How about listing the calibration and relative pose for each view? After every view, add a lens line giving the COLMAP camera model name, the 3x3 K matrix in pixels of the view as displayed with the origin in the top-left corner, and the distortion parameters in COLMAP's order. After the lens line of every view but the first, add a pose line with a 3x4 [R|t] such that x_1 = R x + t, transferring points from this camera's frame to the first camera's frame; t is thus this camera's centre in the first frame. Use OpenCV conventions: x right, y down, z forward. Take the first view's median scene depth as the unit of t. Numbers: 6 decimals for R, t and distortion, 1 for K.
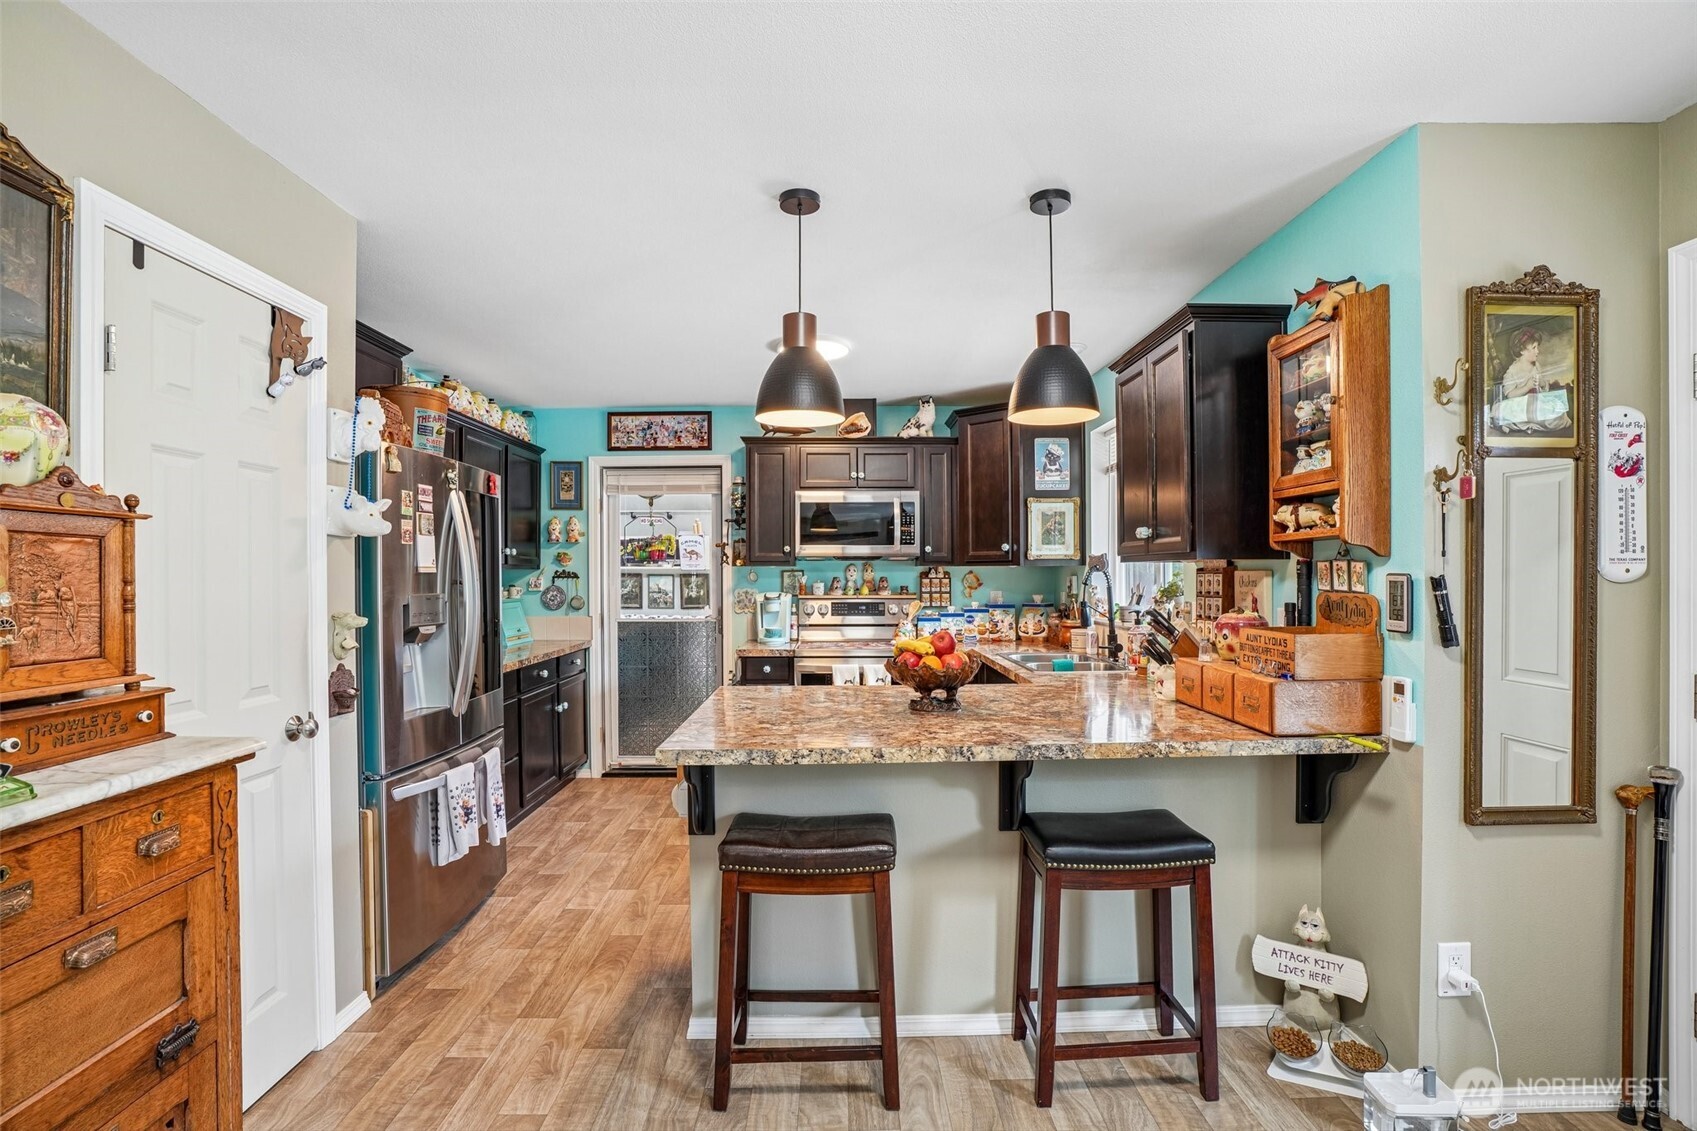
lens RADIAL K [[779.7, 0, 853.2], [0, 779.7, 575.8], [0, 0, 1]] dist [-0.065186, 0.022591]
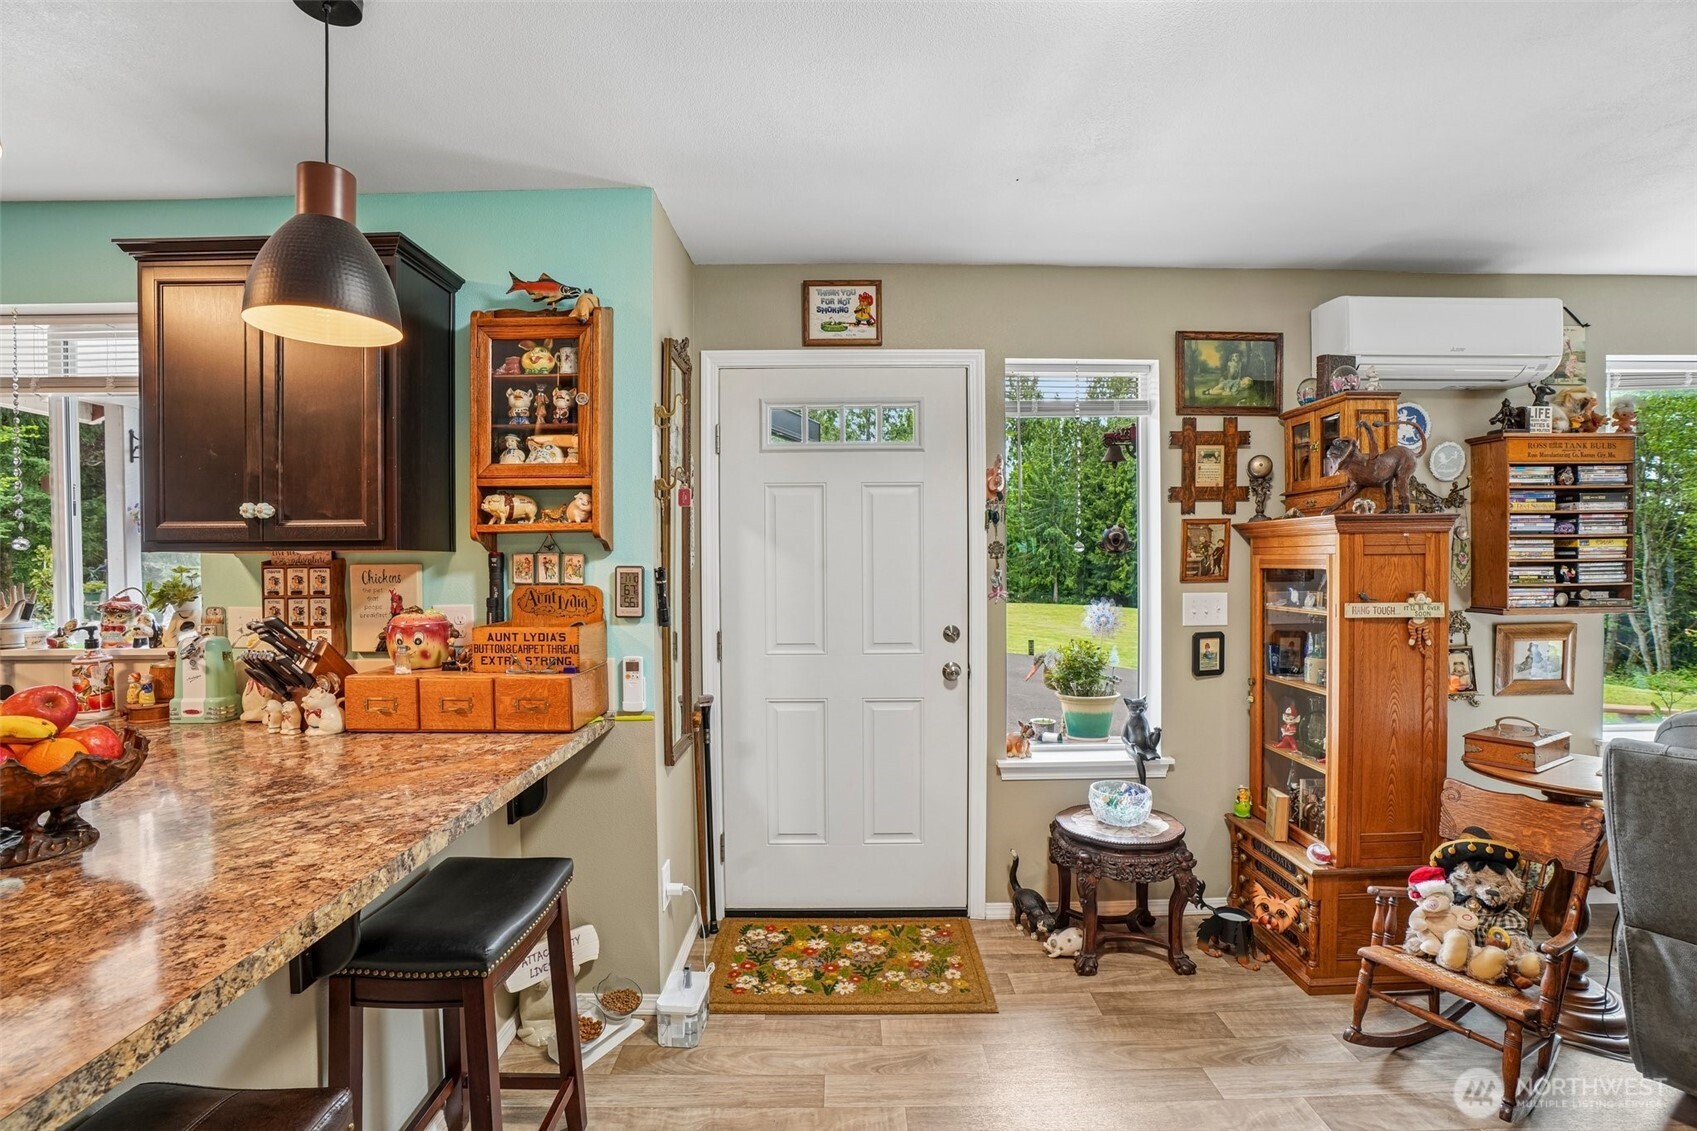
lens RADIAL K [[779.7, 0, 849.8], [0, 779.7, 578.9], [0, 0, 1]] dist [-0.065186, 0.022591]
pose [[0.011388, -0.013782, 0.999840, -0.377017], [0.008085, 0.999874, 0.013690, 0.002604], [-0.999902, 0.007928, 0.011498, 0.552435]]
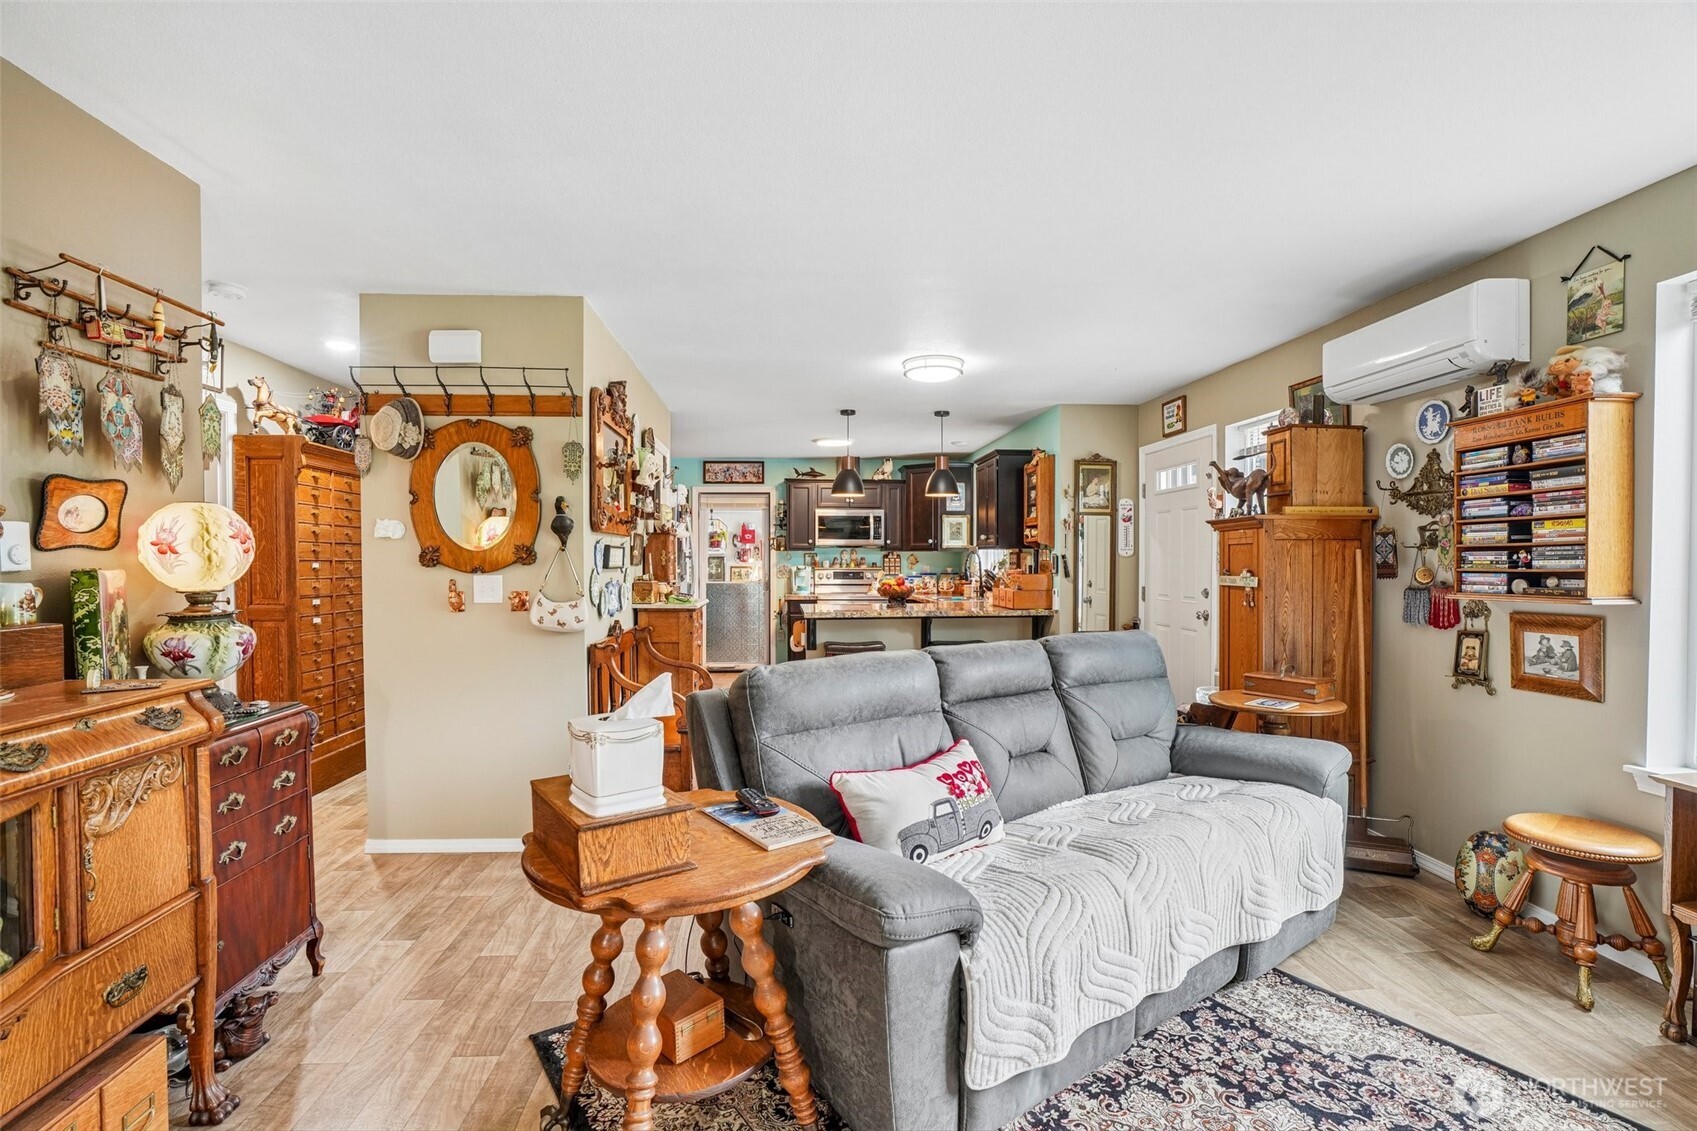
lens RADIAL K [[779.7, 0, 815.4], [0, 779.7, 570.1], [0, 0, 1]] dist [-0.065186, 0.022591]
pose [[0.999717, 0.004496, 0.023360, -0.245391], [-0.004720, 0.999943, 0.009534, 0.031813], [-0.023316, -0.009642, 0.999682, -1.709975]]
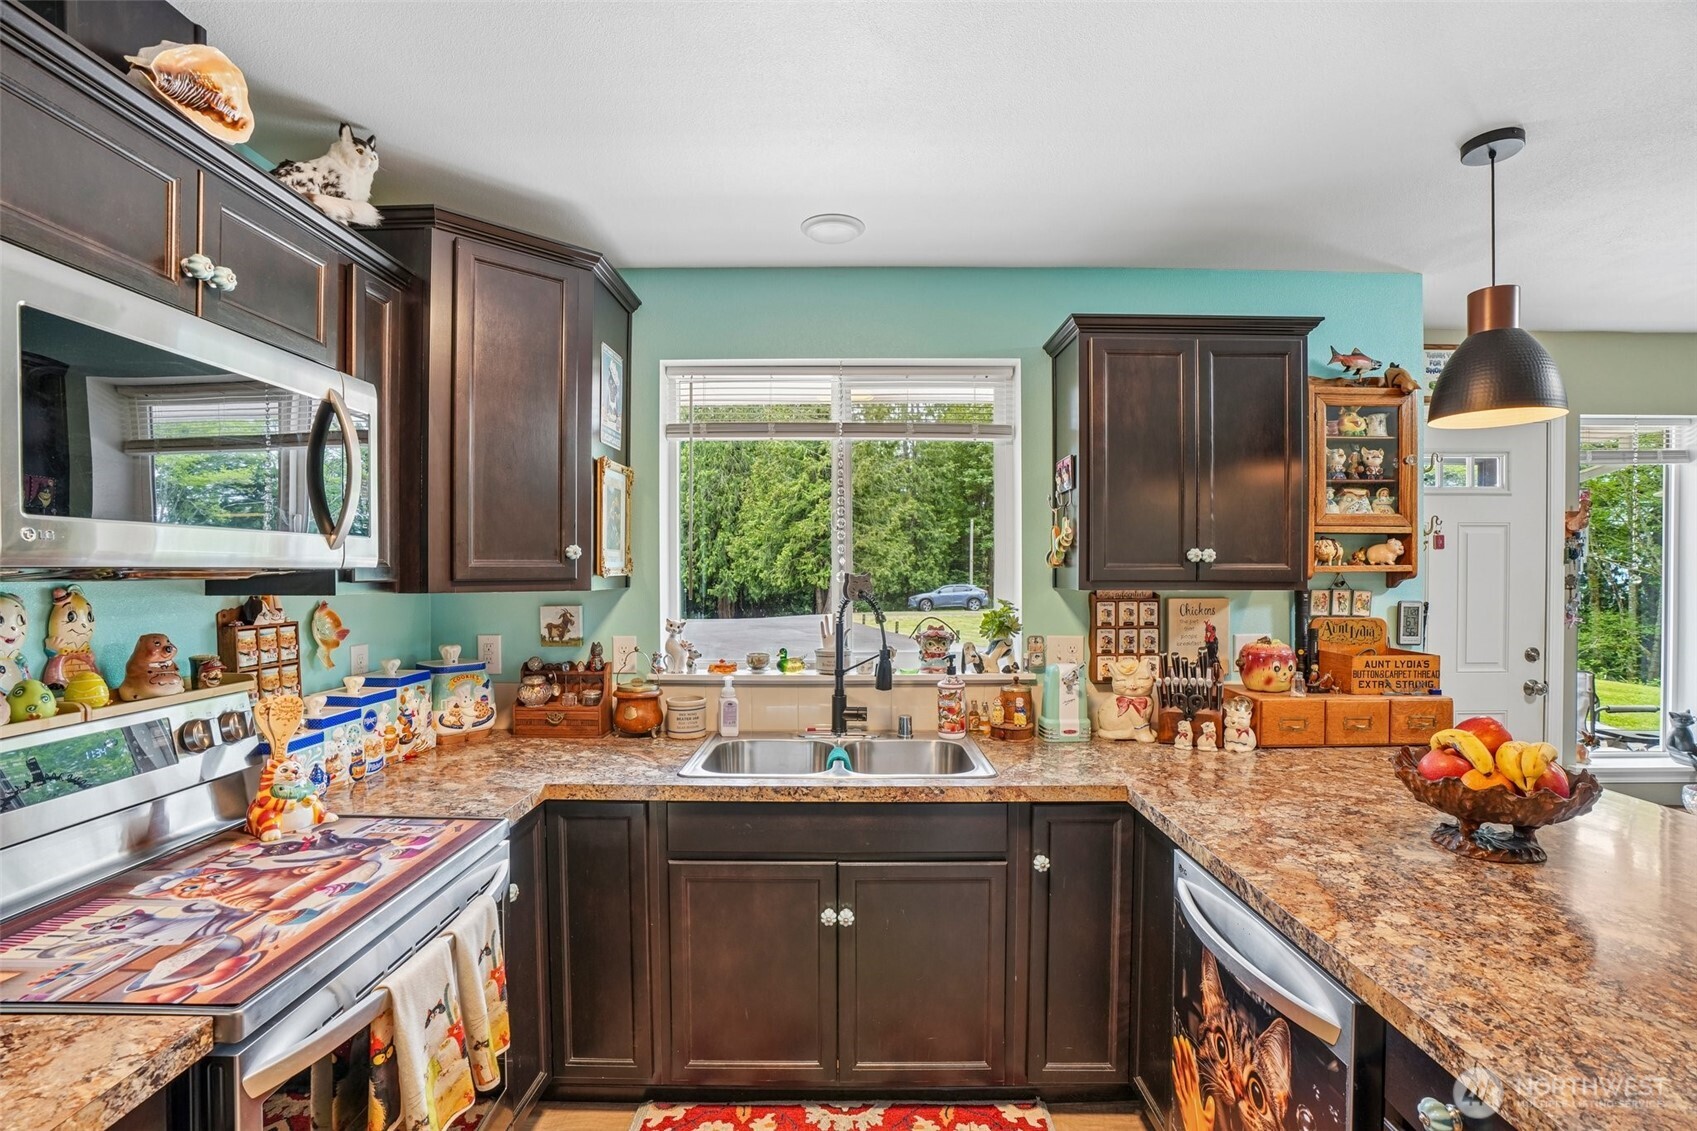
lens RADIAL K [[779.7, 0, 848.8], [0, 779.7, 575.6], [0, 0, 1]] dist [-0.065186, 0.022591]
pose [[0.024343, -0.005319, 0.999690, -0.534522], [0.002868, 0.999982, 0.005251, -0.048338], [-0.999700, 0.002739, 0.024357, 1.648195]]
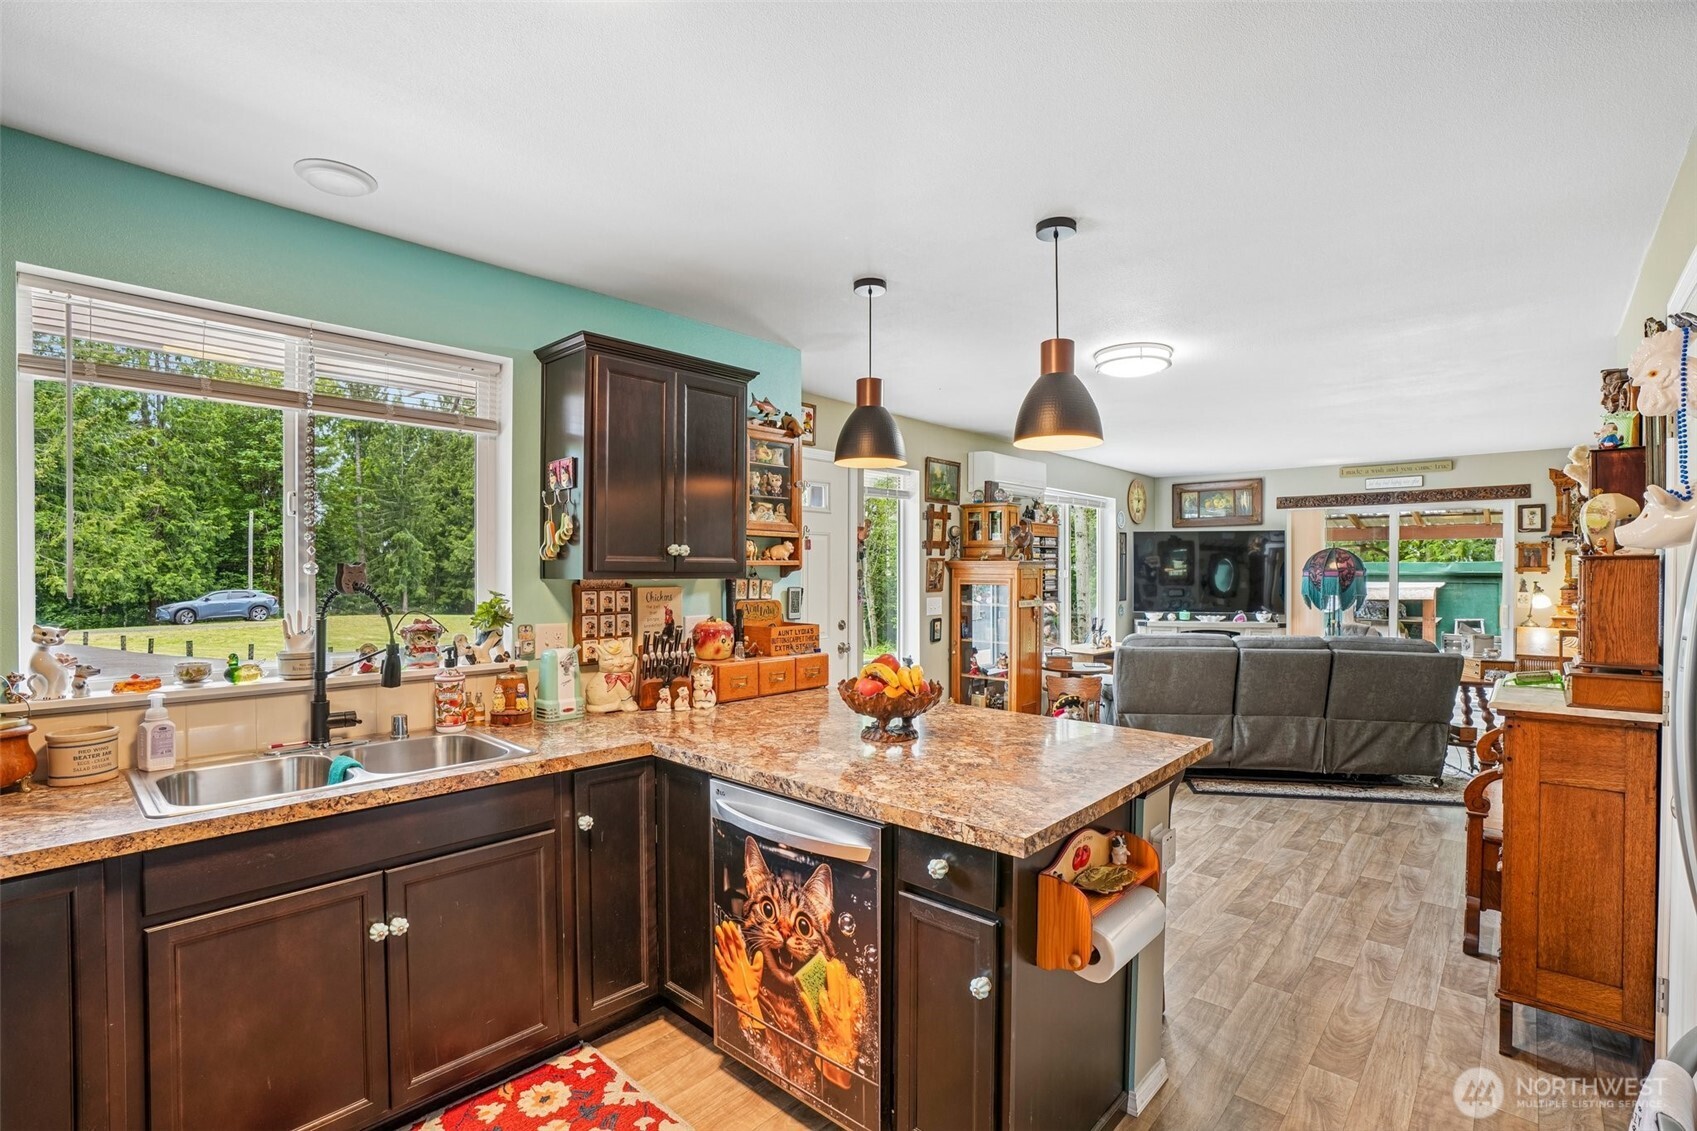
lens RADIAL K [[779.7, 0, 845.7], [0, 779.7, 572.4], [0, 0, 1]] dist [-0.065186, 0.022591]
pose [[-0.721952, 0.002218, 0.691940, -0.566253], [0.003726, 0.999993, 0.000681, -0.032947], [-0.691934, 0.003070, -0.721955, 1.916653]]
